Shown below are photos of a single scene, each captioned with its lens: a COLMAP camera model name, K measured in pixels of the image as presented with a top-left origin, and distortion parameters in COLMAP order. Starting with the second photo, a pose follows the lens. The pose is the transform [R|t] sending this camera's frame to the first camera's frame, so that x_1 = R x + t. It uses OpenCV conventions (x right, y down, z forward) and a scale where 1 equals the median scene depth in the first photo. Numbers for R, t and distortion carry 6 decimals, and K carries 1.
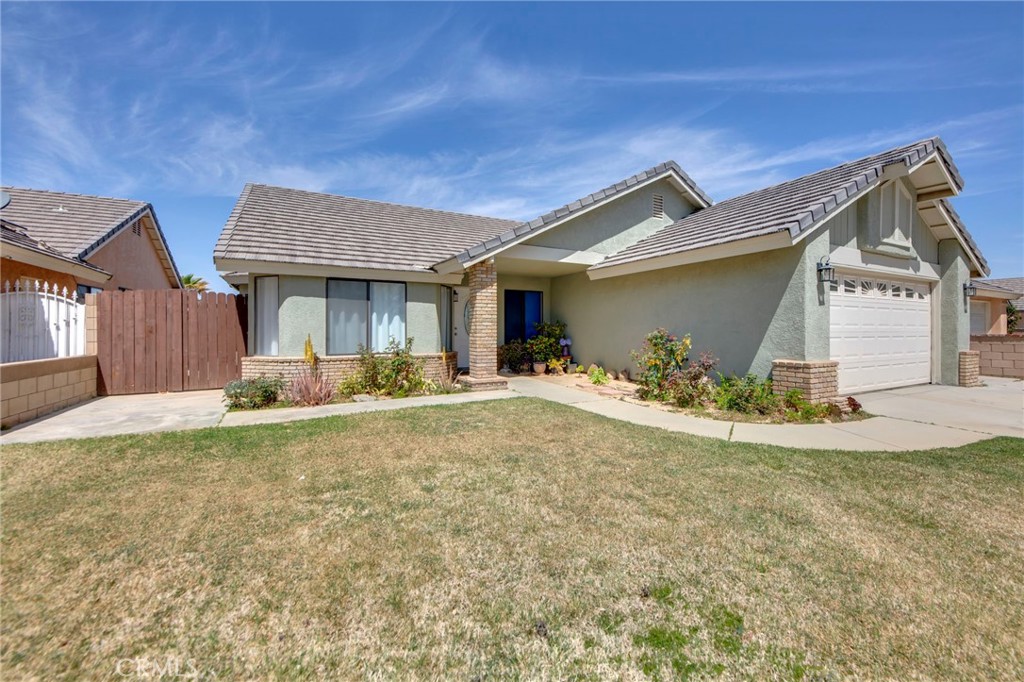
lens RADIAL K [[410.6, 0, 512.1], [0, 410.6, 333.6], [0, 0, 1]] dist [0.007684, -0.004693]
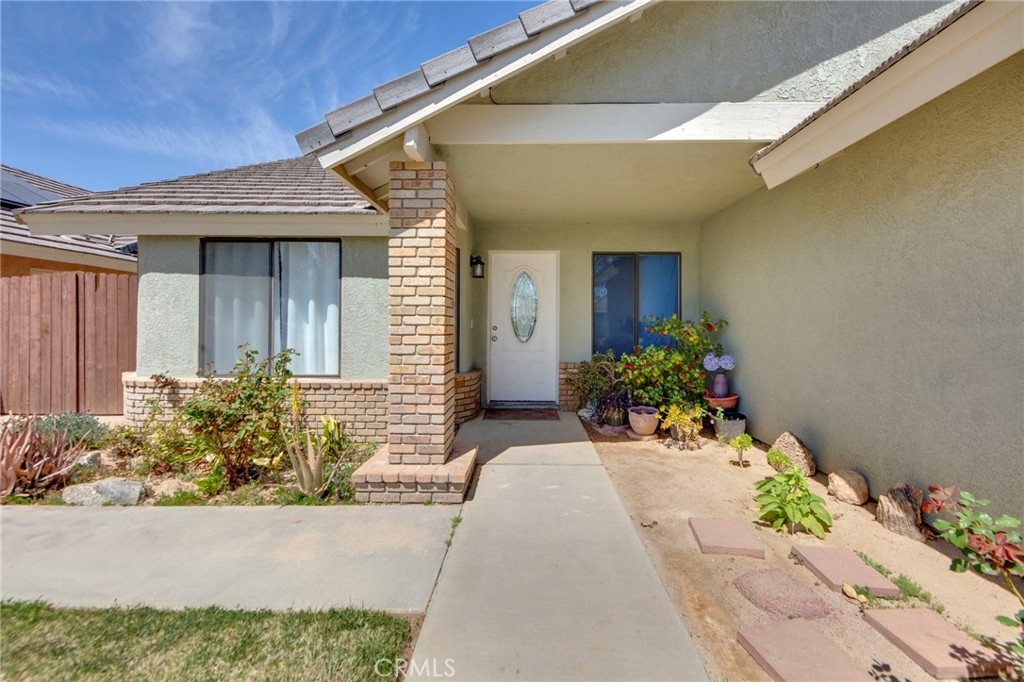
lens RADIAL K [[410.6, 0, 518.7], [0, 410.6, 324.2], [0, 0, 1]] dist [0.007684, -0.004693]
pose [[0.880284, 0.004055, -0.474430, 0.182438], [-0.009063, 0.999925, -0.008269, -0.016065], [0.474360, 0.011579, 0.880255, 0.652224]]
